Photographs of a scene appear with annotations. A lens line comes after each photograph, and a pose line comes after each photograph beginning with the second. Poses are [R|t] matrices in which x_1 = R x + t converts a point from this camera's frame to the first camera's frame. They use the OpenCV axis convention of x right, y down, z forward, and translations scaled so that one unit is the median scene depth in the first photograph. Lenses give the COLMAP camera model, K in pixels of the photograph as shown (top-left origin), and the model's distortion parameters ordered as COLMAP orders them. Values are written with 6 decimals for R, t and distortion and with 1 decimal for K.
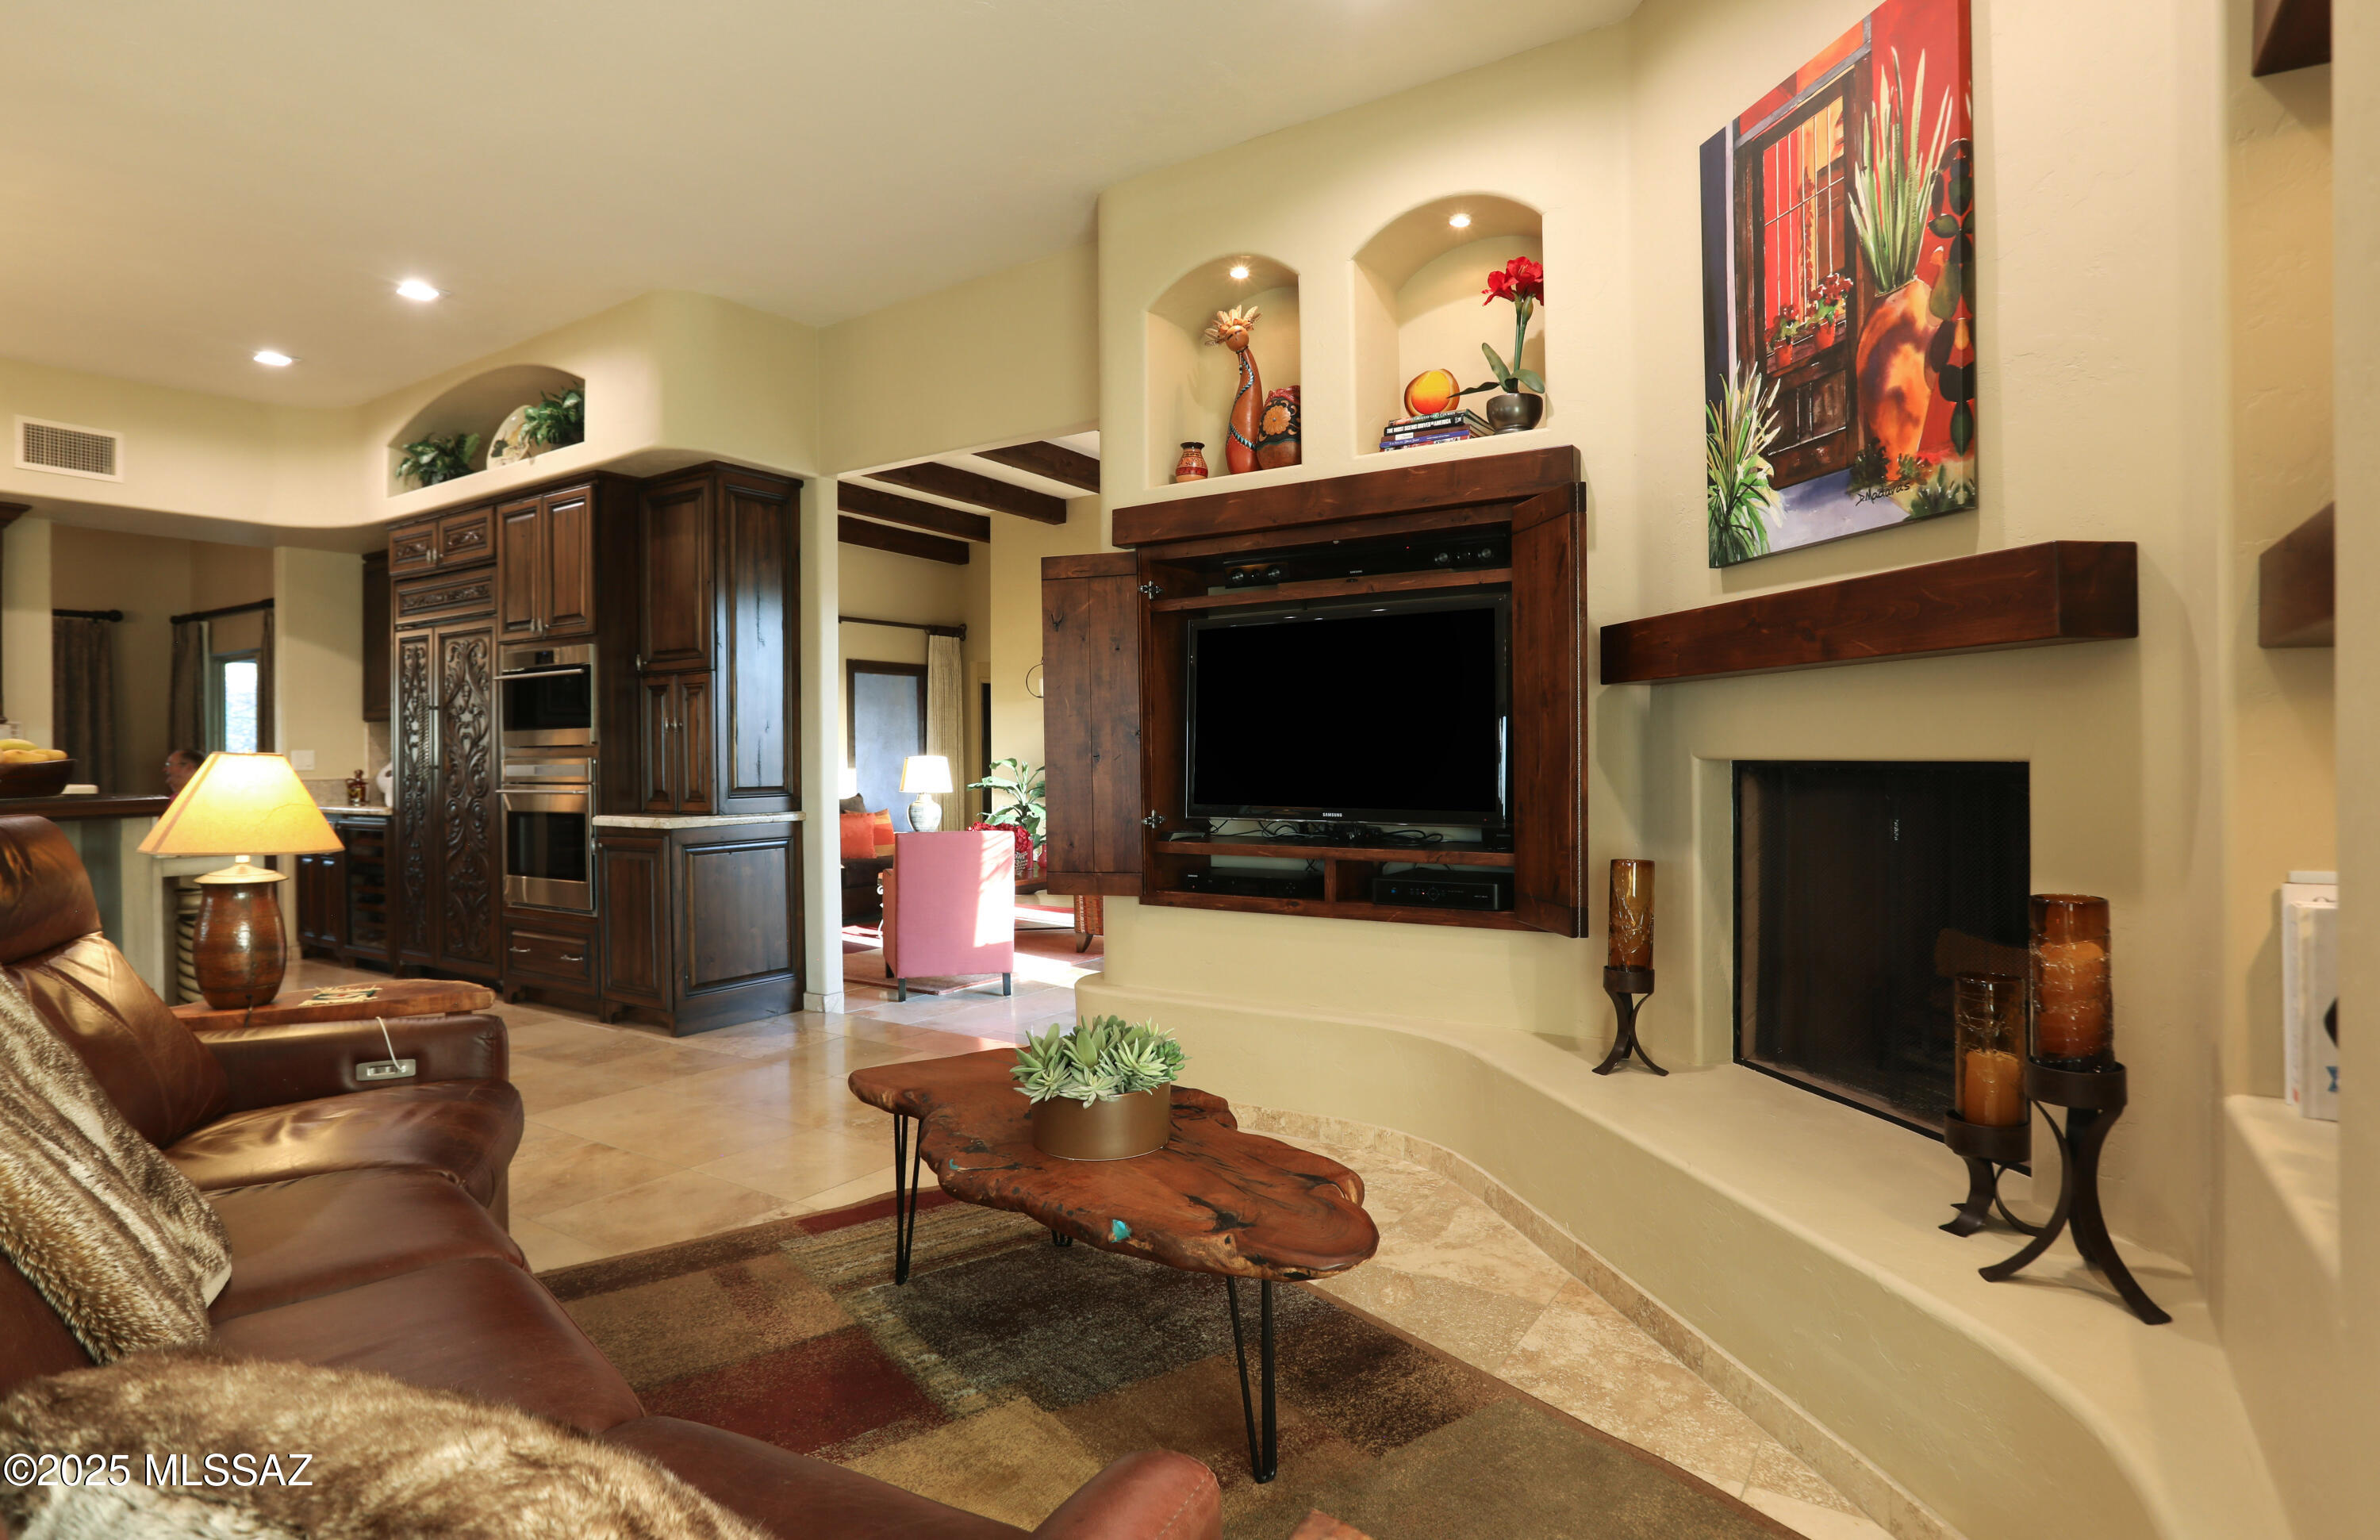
lens RADIAL K [[1222.5, 0, 1180.8], [0, 1222.5, 756.2], [0, 0, 1]] dist [-0.024223, 0.002691]
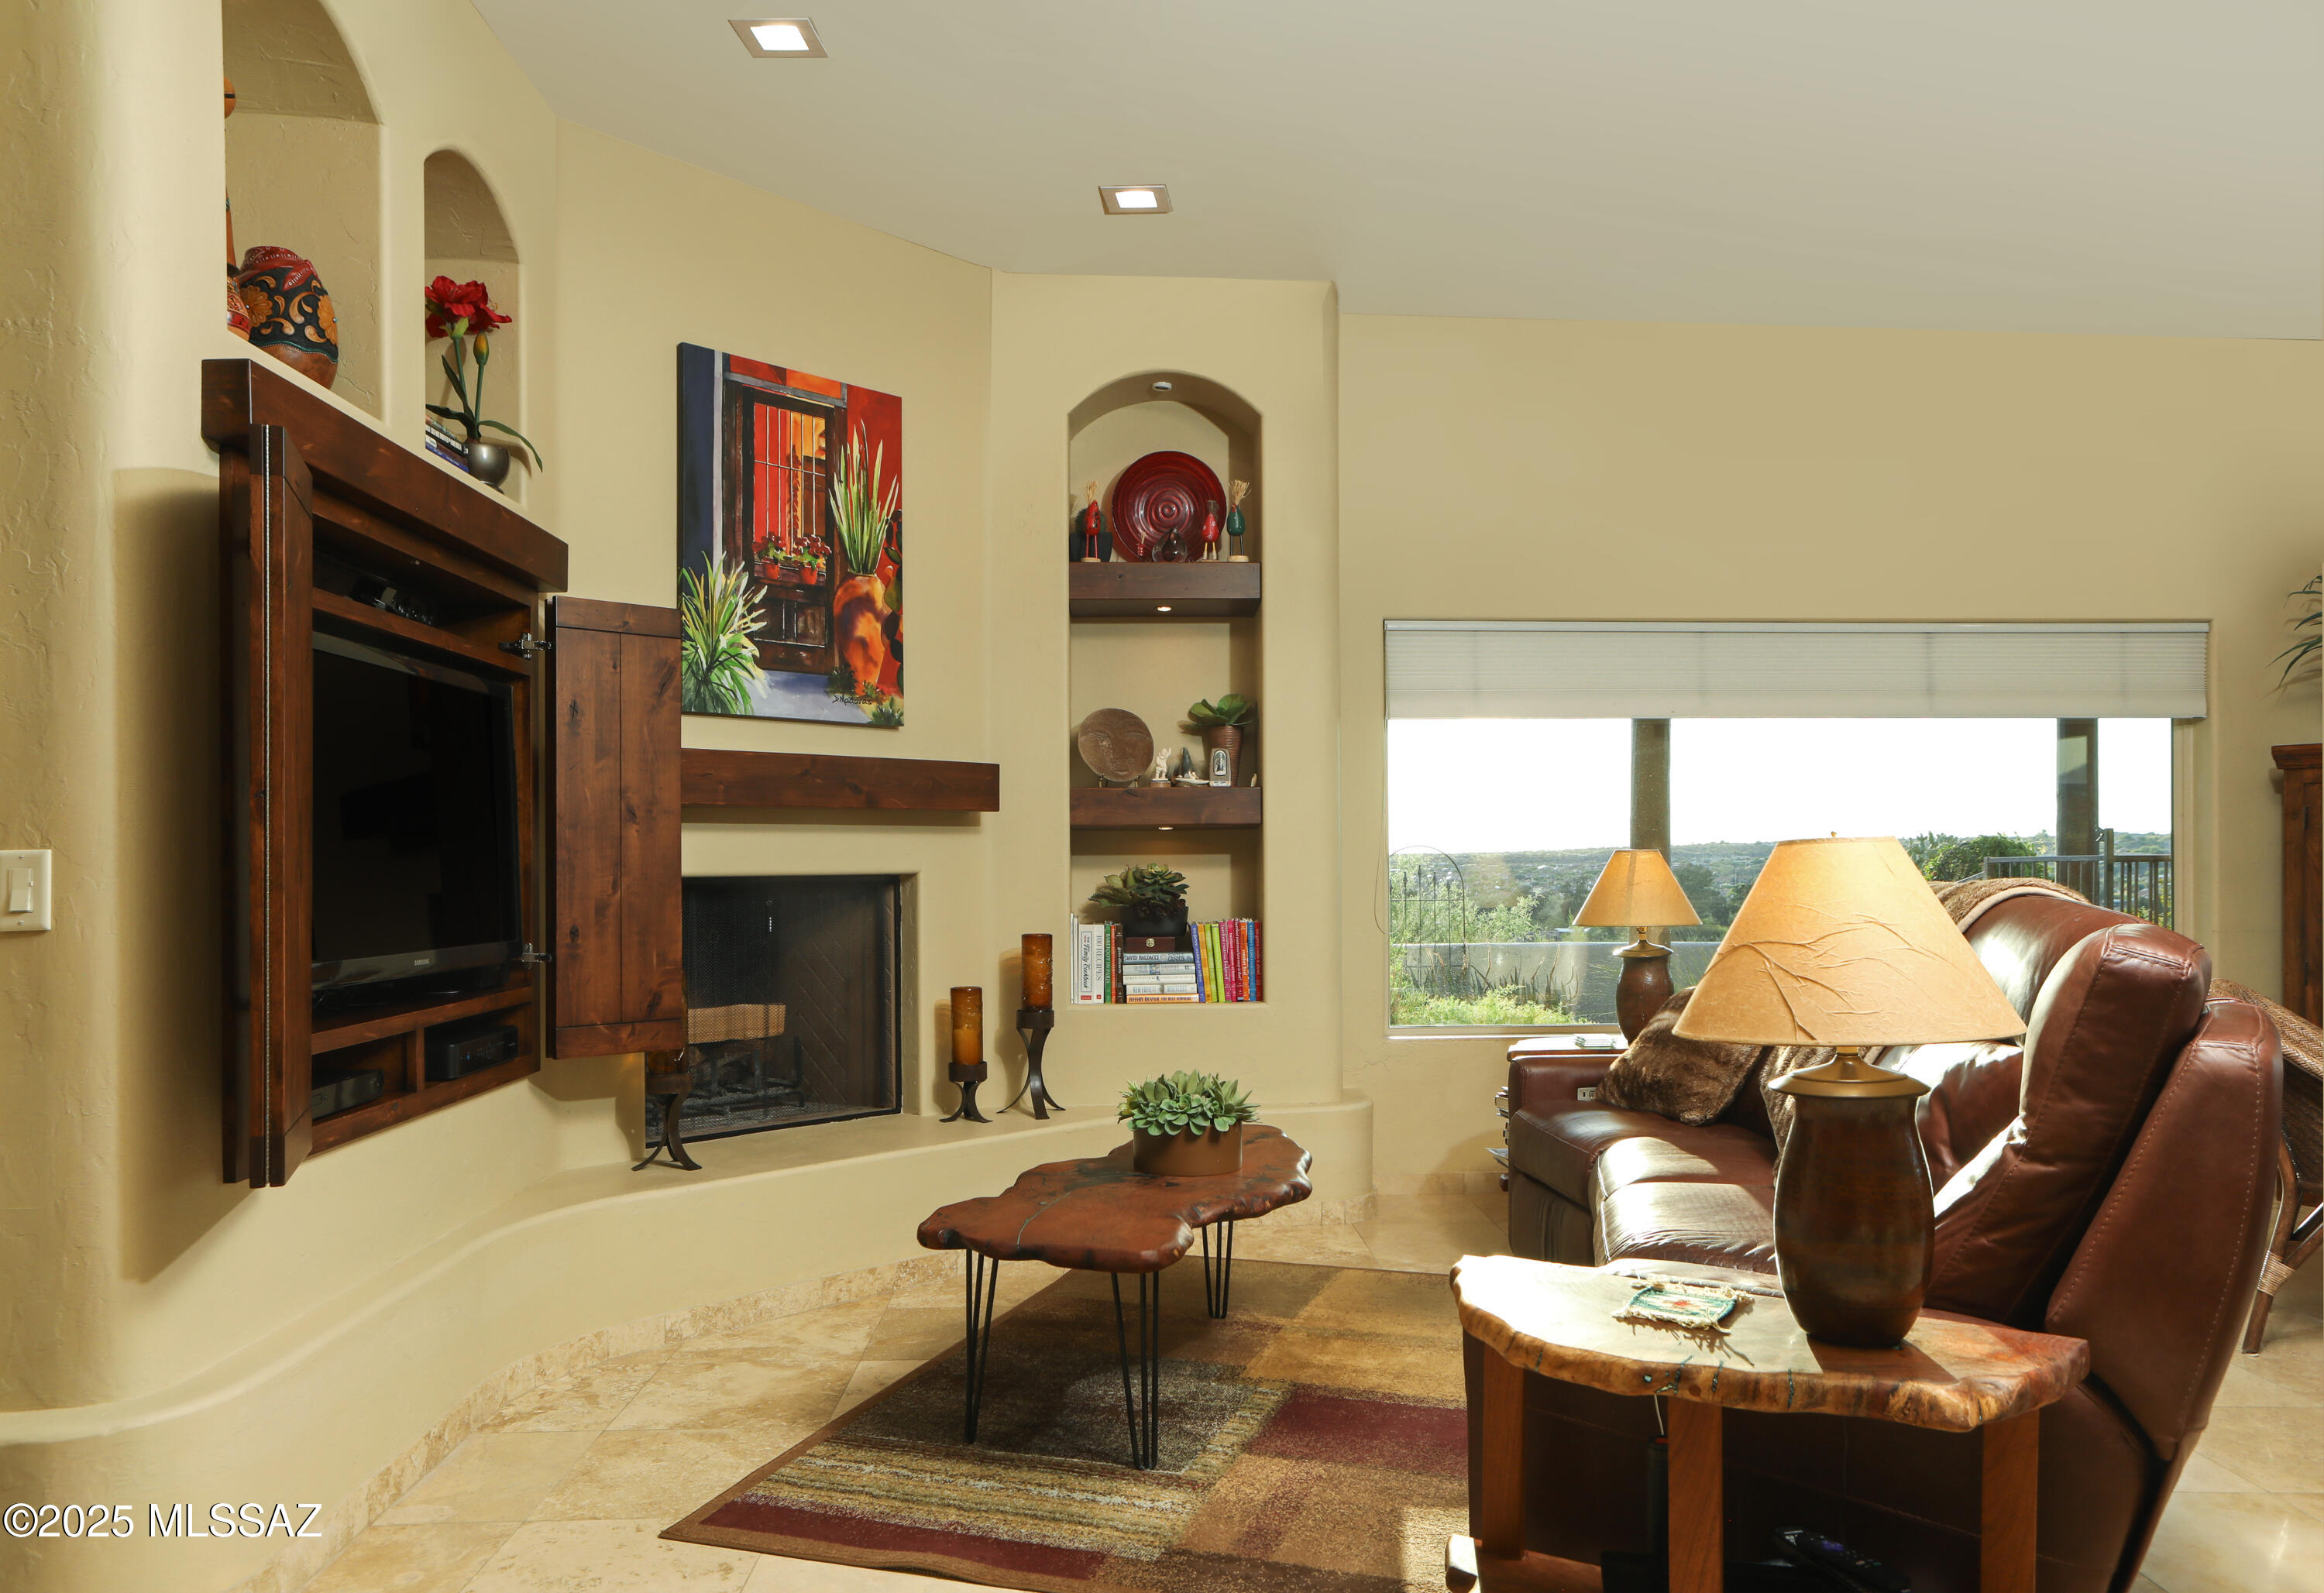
lens RADIAL K [[1723.8, 0, 1167.3], [0, 1723.8, 847.7], [0, 0, 1]] dist [-0.003631, 0.004806]
pose [[-0.581597, 0.017074, 0.813298, -1.321484], [0.012911, 0.999848, -0.011757, 0.000280], [-0.813375, 0.003662, -0.581729, 1.800008]]
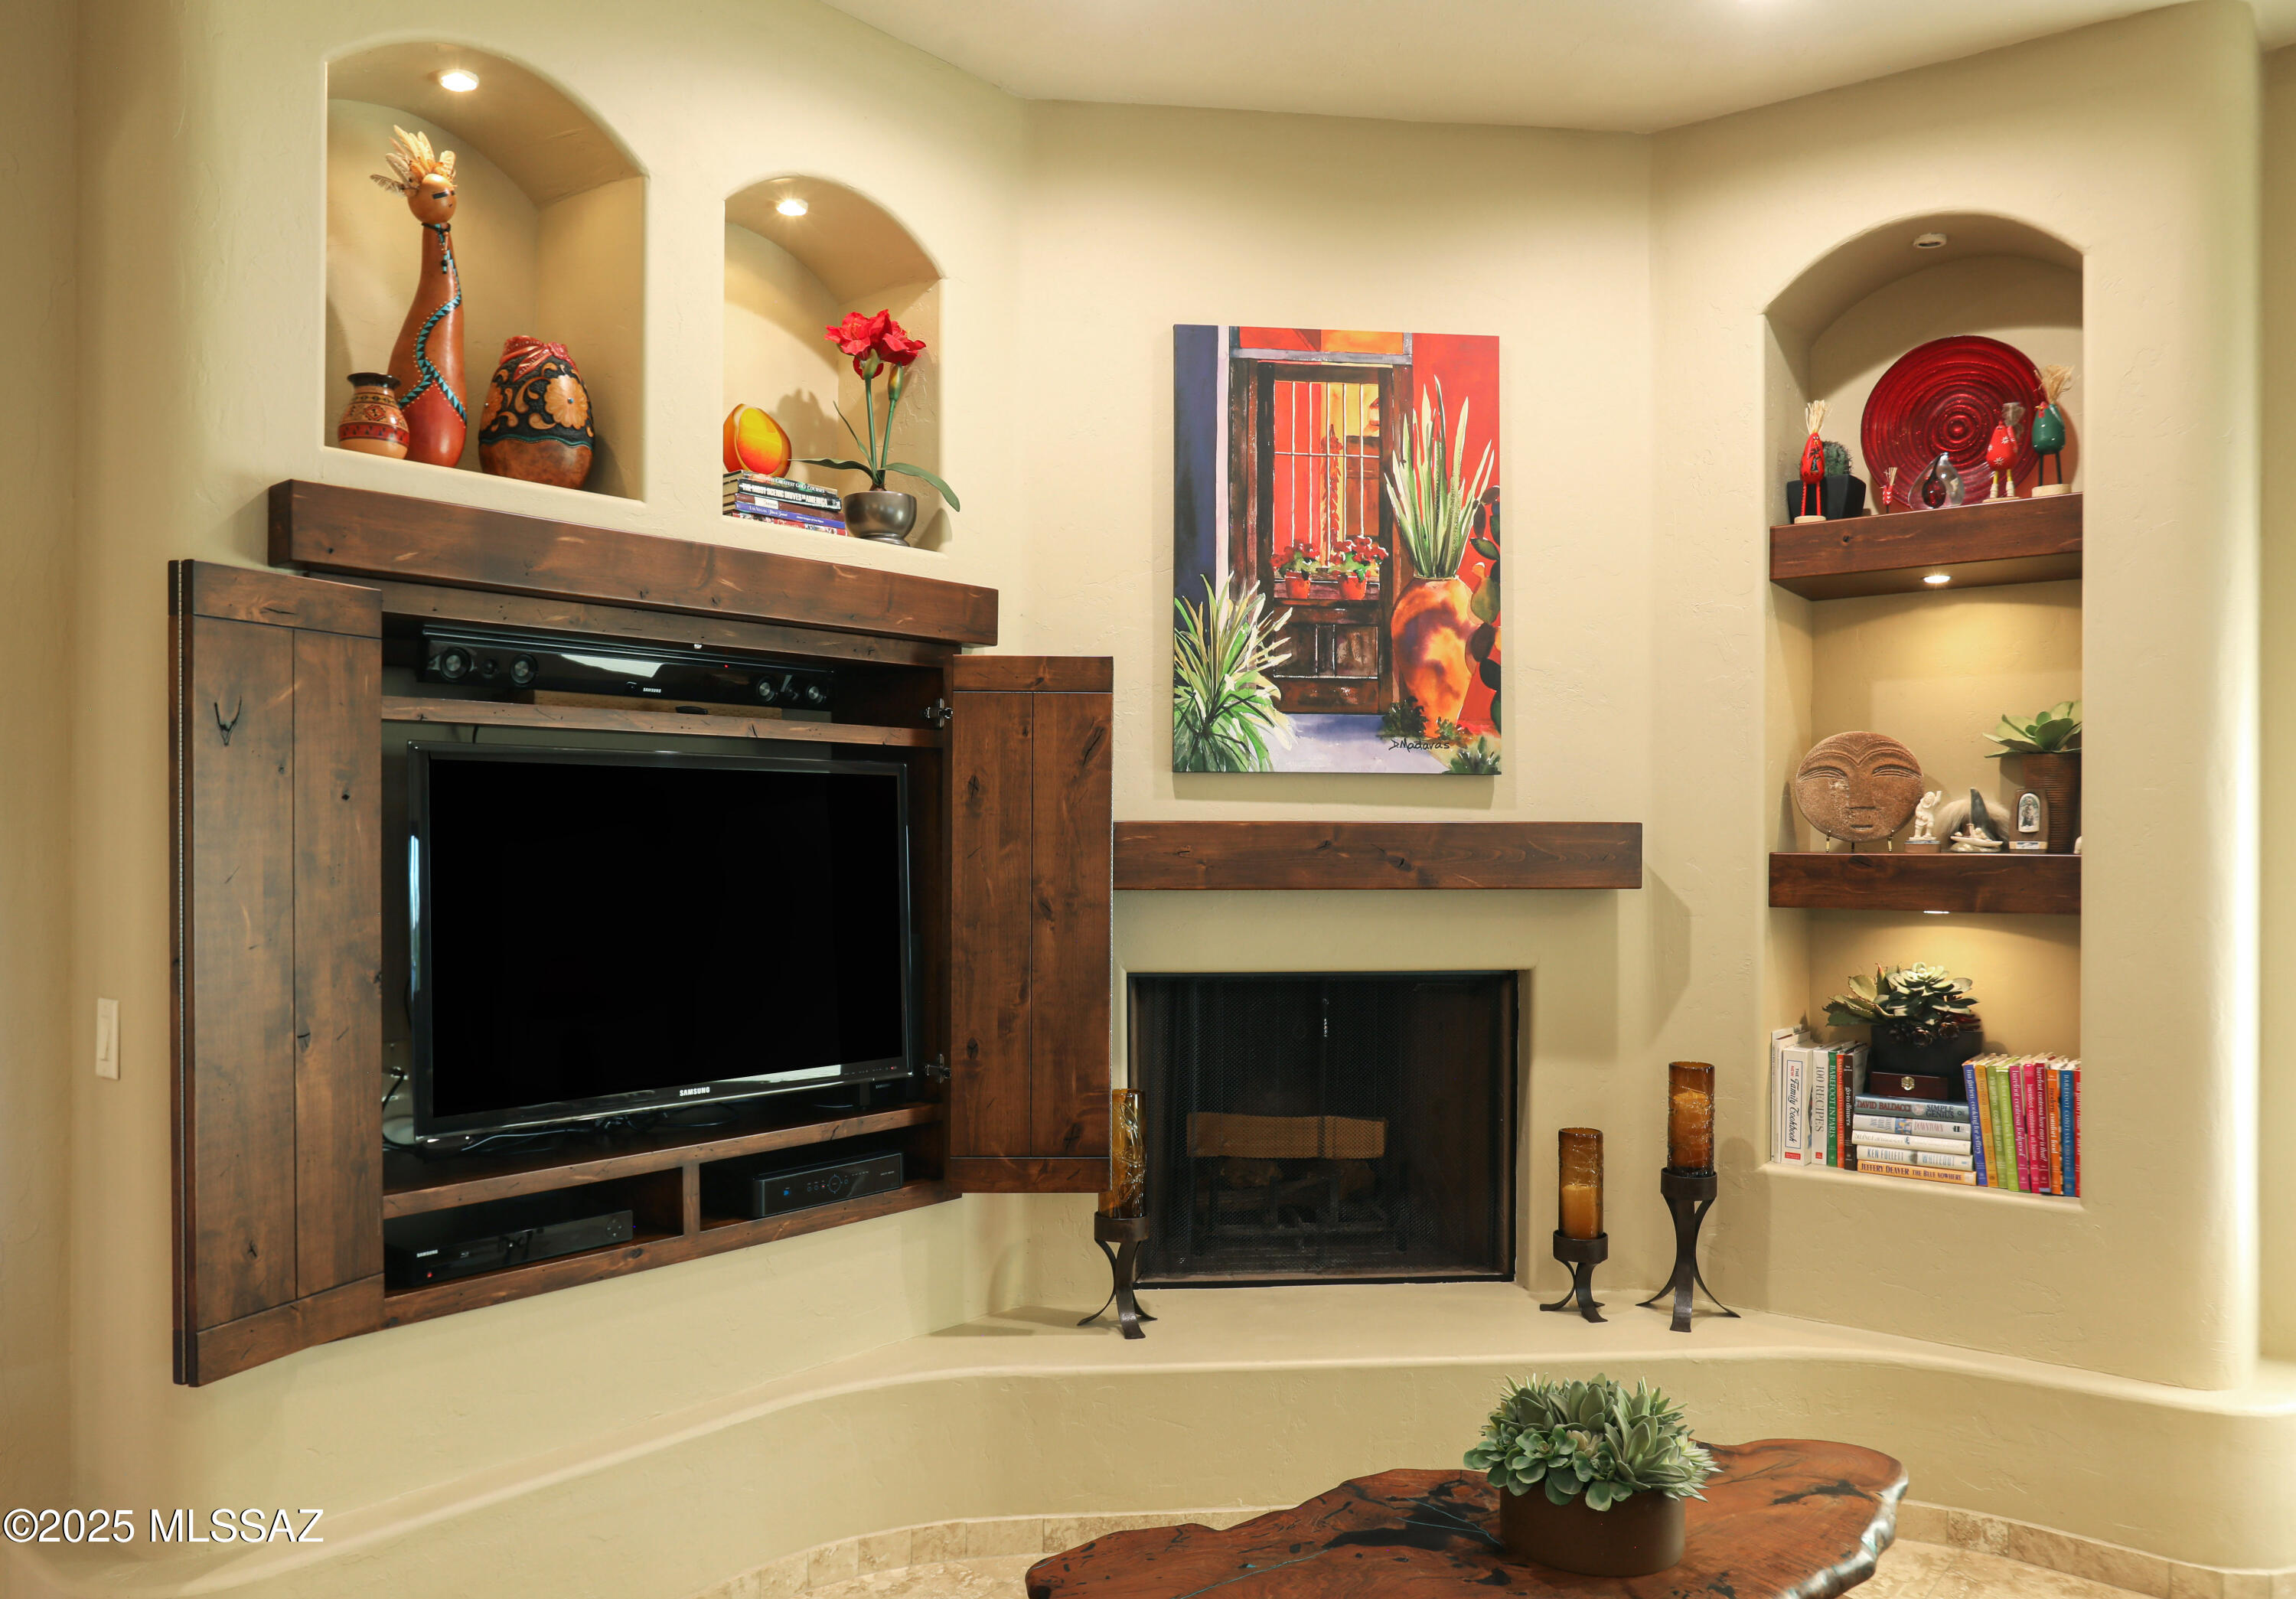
lens RADIAL K [[1735.2, 0, 1008.8], [0, 1735.2, 840.3], [0, 0, 1]] dist [-0.068219, 0.029618]
pose [[0.134150, 0.001148, 0.990960, -1.052407], [0.000623, 0.999999, -0.001243, -0.113616], [-0.990961, 0.000784, 0.134149, 1.080831]]
